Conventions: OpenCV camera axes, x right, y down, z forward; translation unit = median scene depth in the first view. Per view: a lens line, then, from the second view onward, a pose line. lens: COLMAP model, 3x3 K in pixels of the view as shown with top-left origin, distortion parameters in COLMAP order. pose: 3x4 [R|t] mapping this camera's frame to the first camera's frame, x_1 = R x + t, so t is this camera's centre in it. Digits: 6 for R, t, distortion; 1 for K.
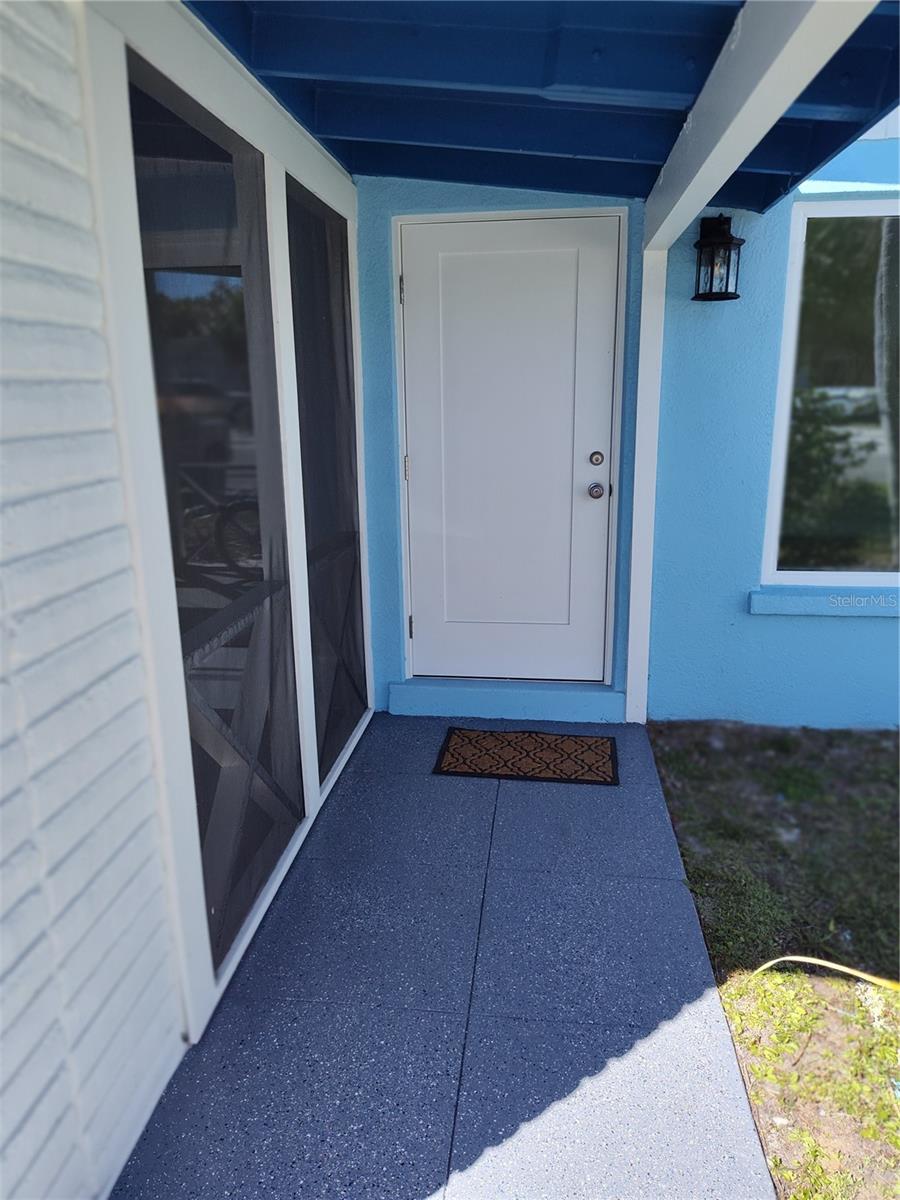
lens RADIAL K [[825.4, 0, 452.9], [0, 825.4, 590.6], [0, 0, 1]] dist [0.023347, -0.018239]
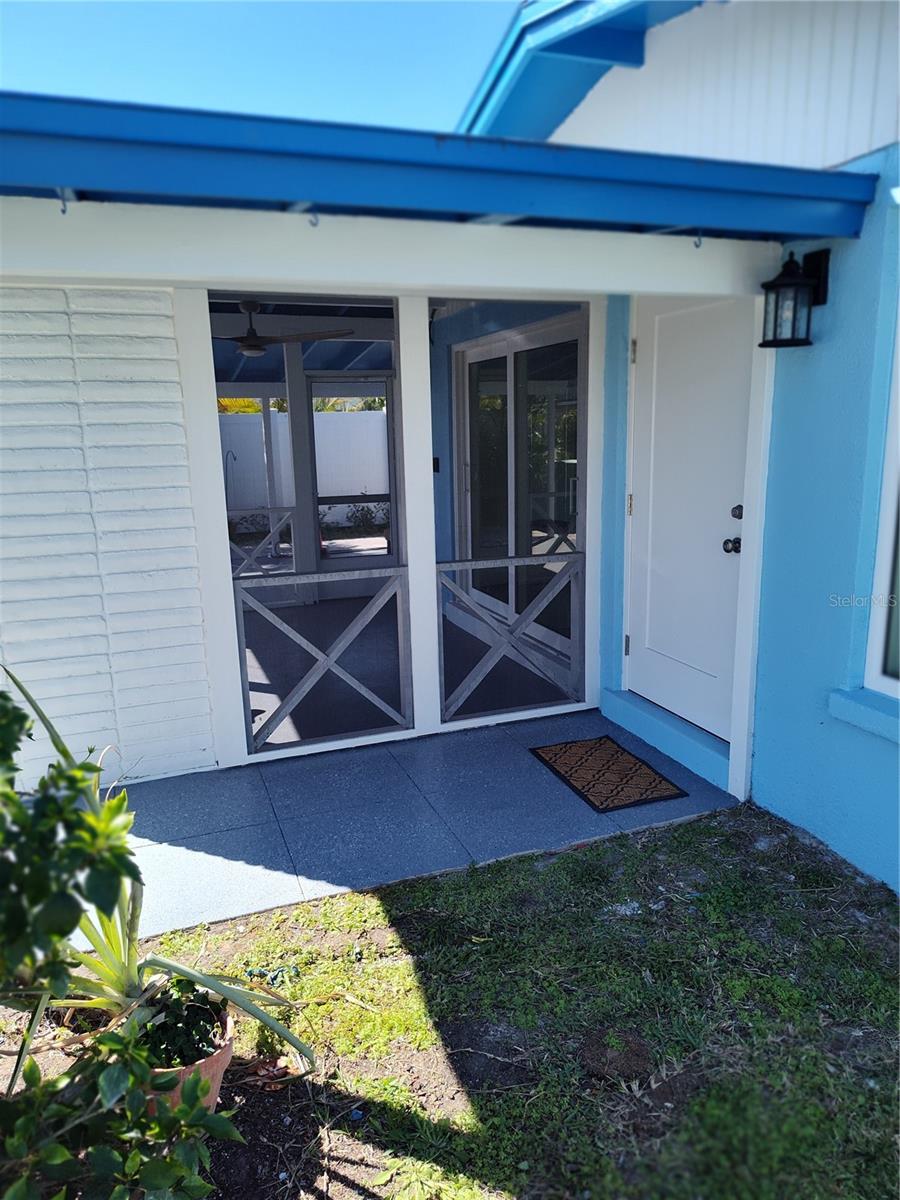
lens RADIAL K [[825.4, 0, 442.8], [0, 825.4, 606.9], [0, 0, 1]] dist [0.023347, -0.018239]
pose [[0.452843, 0.195288, -0.869940, 0.913251], [-0.195383, 0.973737, 0.116883, -0.101143], [0.869919, 0.117042, 0.479106, 0.262575]]
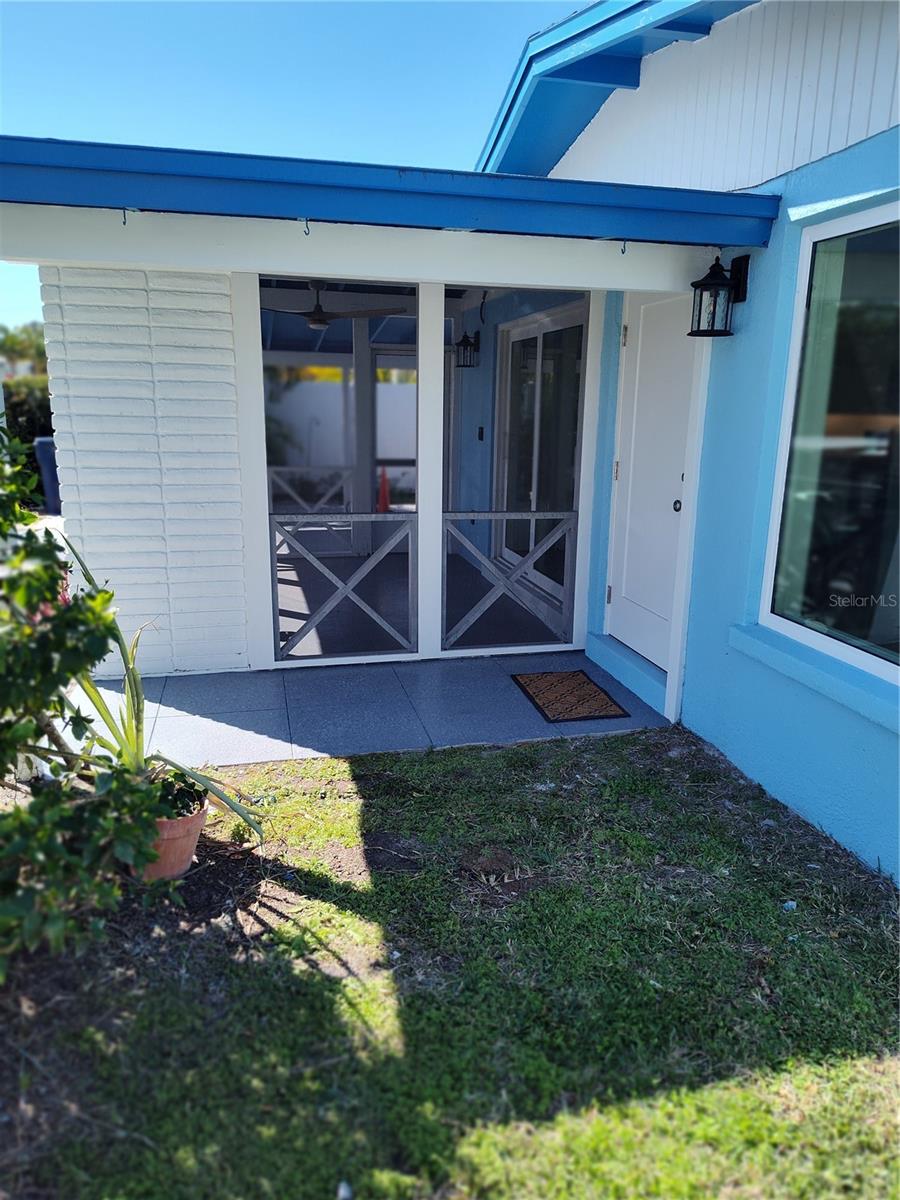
lens RADIAL K [[825.4, 0, 450.5], [0, 825.4, 600.0], [0, 0, 1]] dist [0.023347, -0.018239]
pose [[0.348427, 0.237201, -0.906826, 1.168351], [-0.243313, 0.957176, 0.156884, -0.101431], [0.905206, 0.165980, 0.391221, 0.308414]]
